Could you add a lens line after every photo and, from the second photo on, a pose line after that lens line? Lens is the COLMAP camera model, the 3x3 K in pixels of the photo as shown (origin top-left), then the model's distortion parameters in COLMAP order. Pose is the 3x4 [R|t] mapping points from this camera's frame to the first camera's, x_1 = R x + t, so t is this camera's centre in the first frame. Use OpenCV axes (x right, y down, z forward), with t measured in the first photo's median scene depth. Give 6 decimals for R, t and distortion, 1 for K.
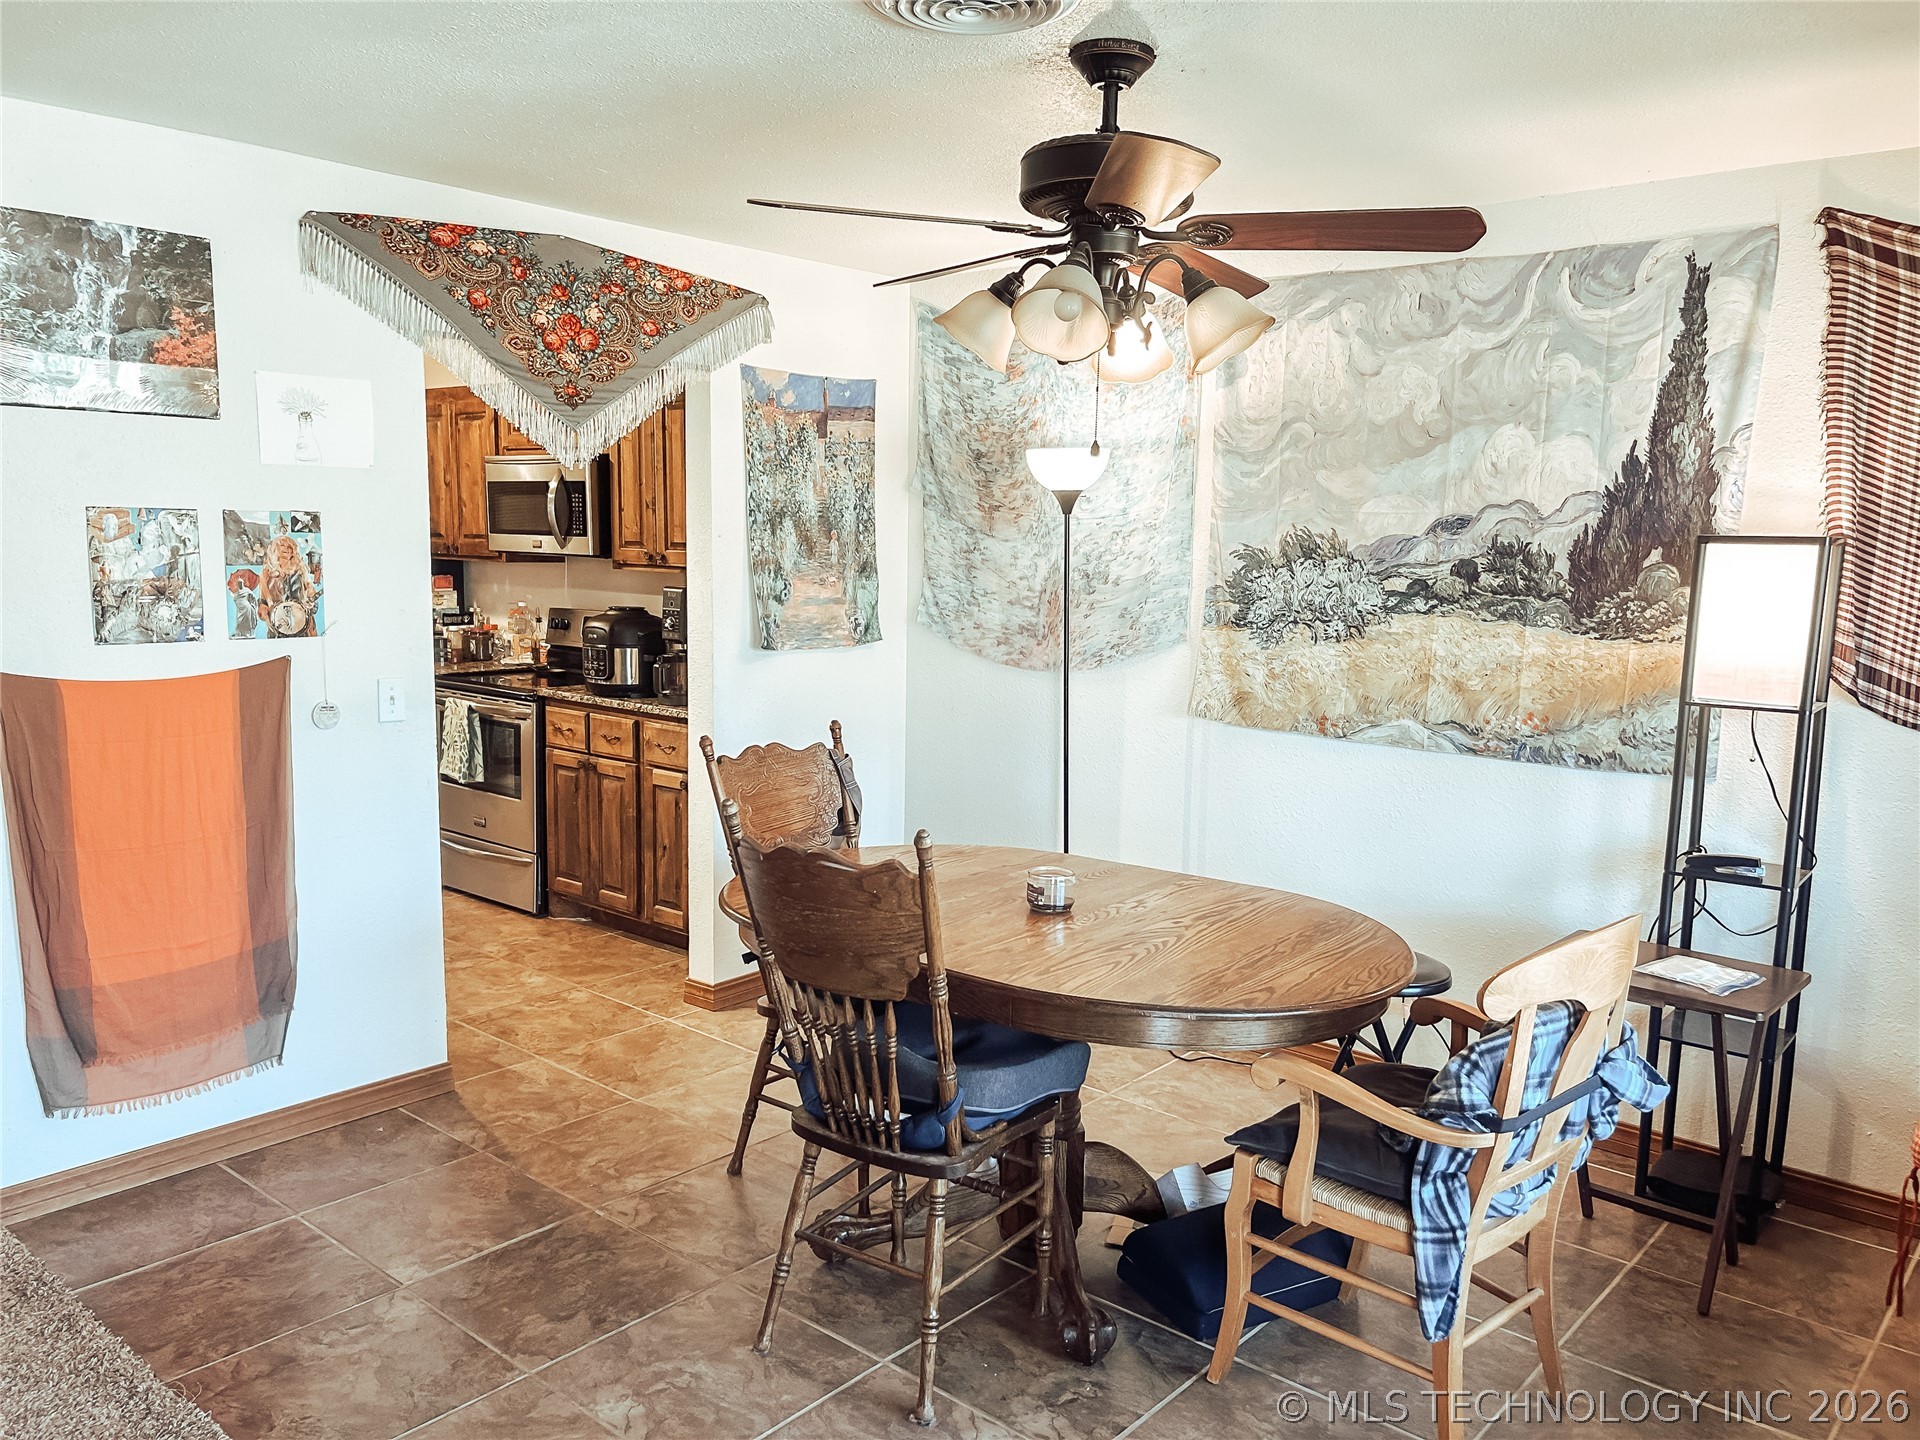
lens RADIAL K [[1450.0, 0, 960.0], [0, 1450.0, 720.0], [0, 0, 1]] dist [0.006061, -0.001812]
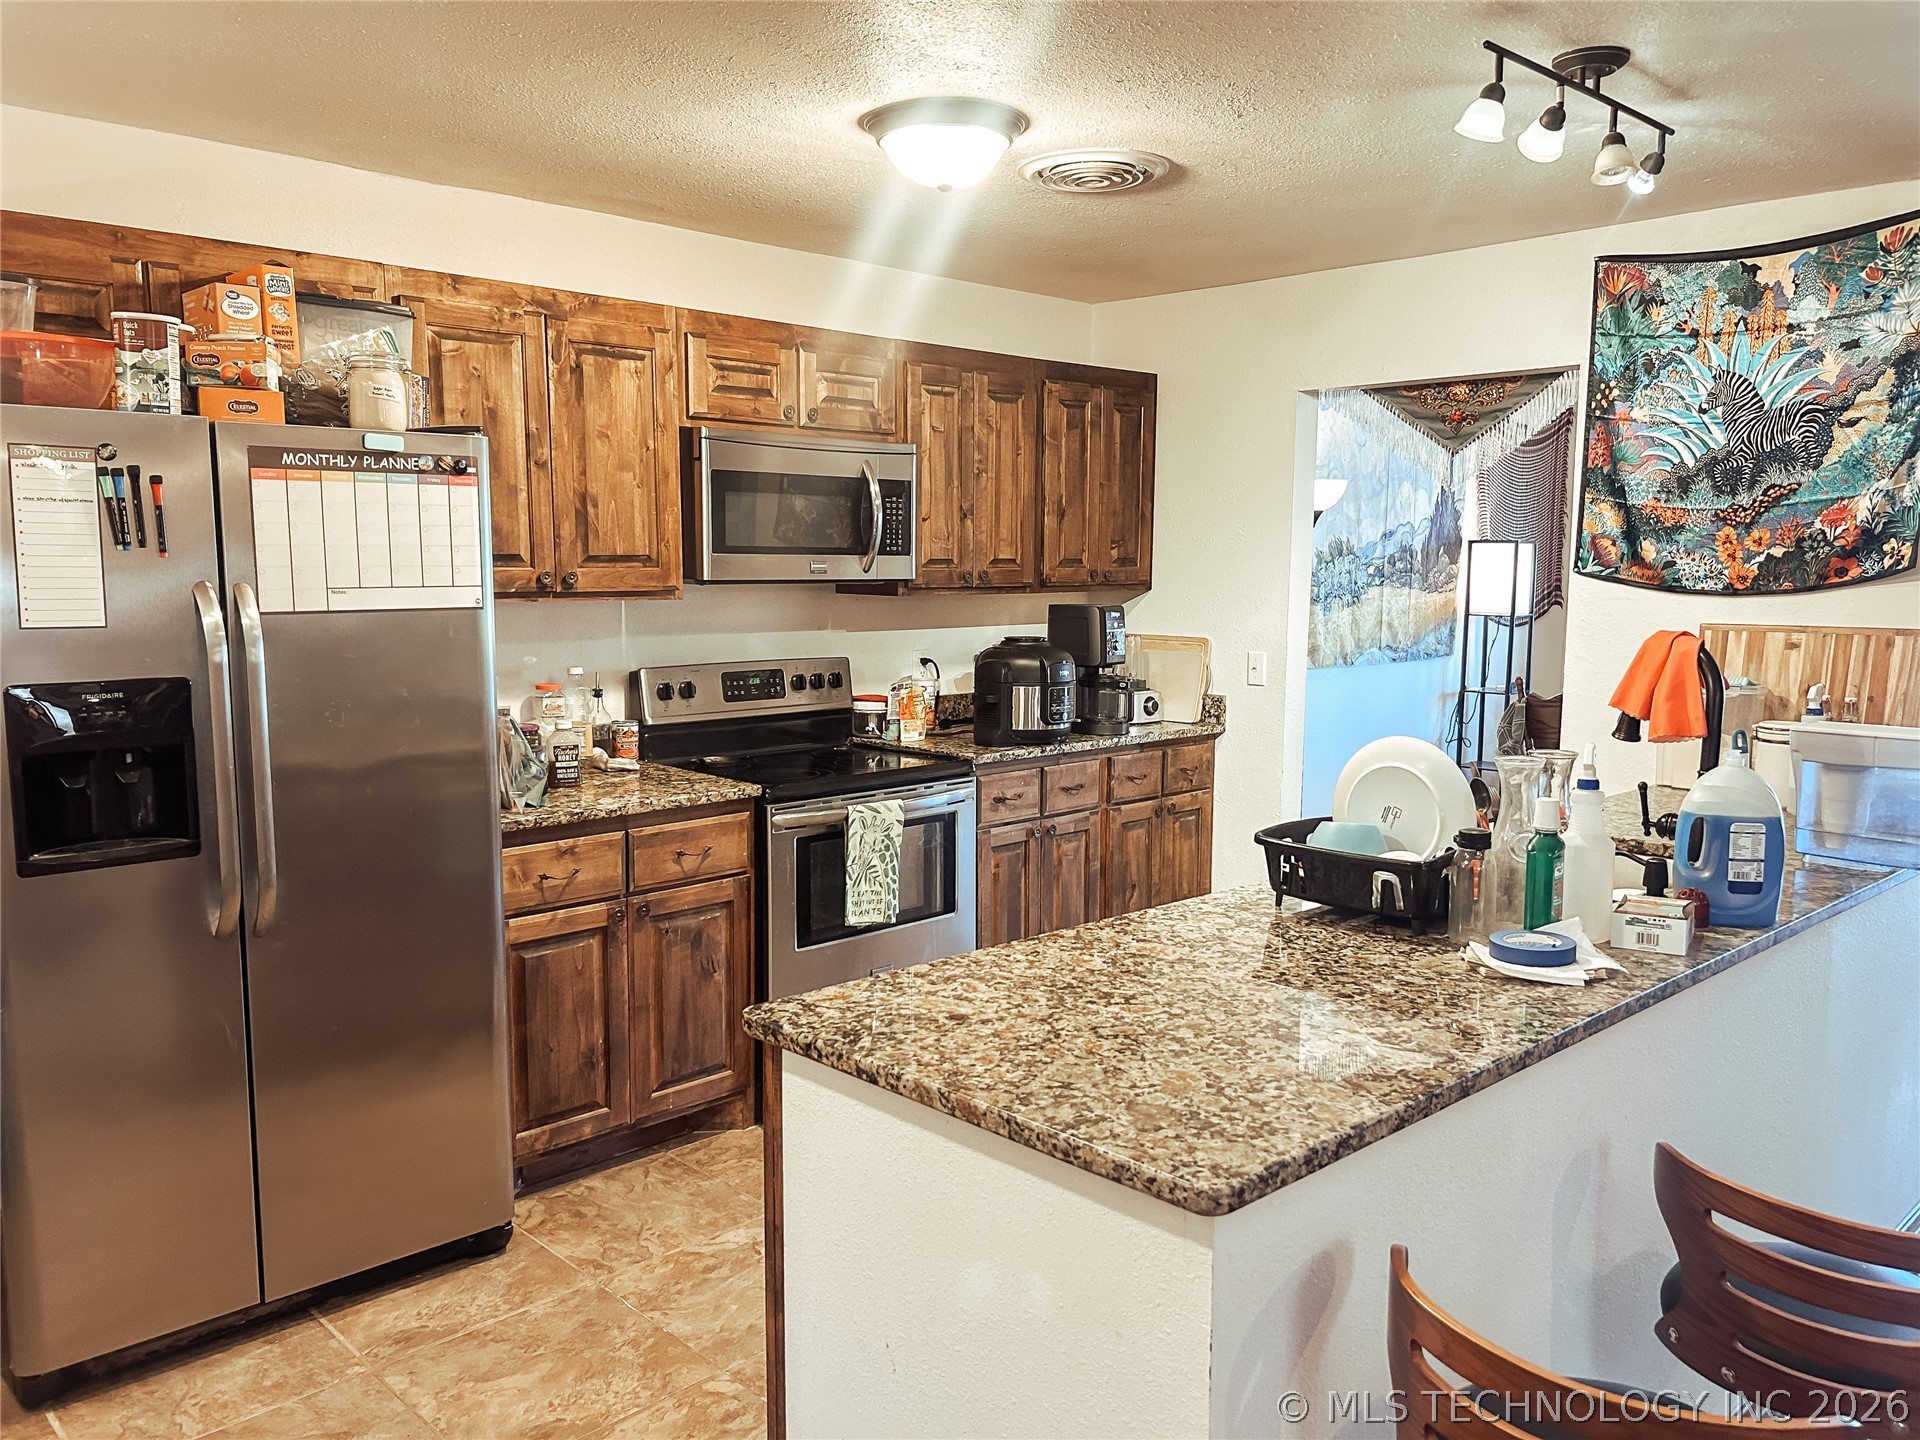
lens RADIAL K [[1450.0, 0, 960.0], [0, 1450.0, 720.0], [0, 0, 1]] dist [0.006061, -0.001812]
pose [[0.107031, -0.139704, 0.984392, -1.423279], [0.119124, 0.984749, 0.126802, -0.189232], [-0.987094, 0.103693, 0.122040, 1.256952]]
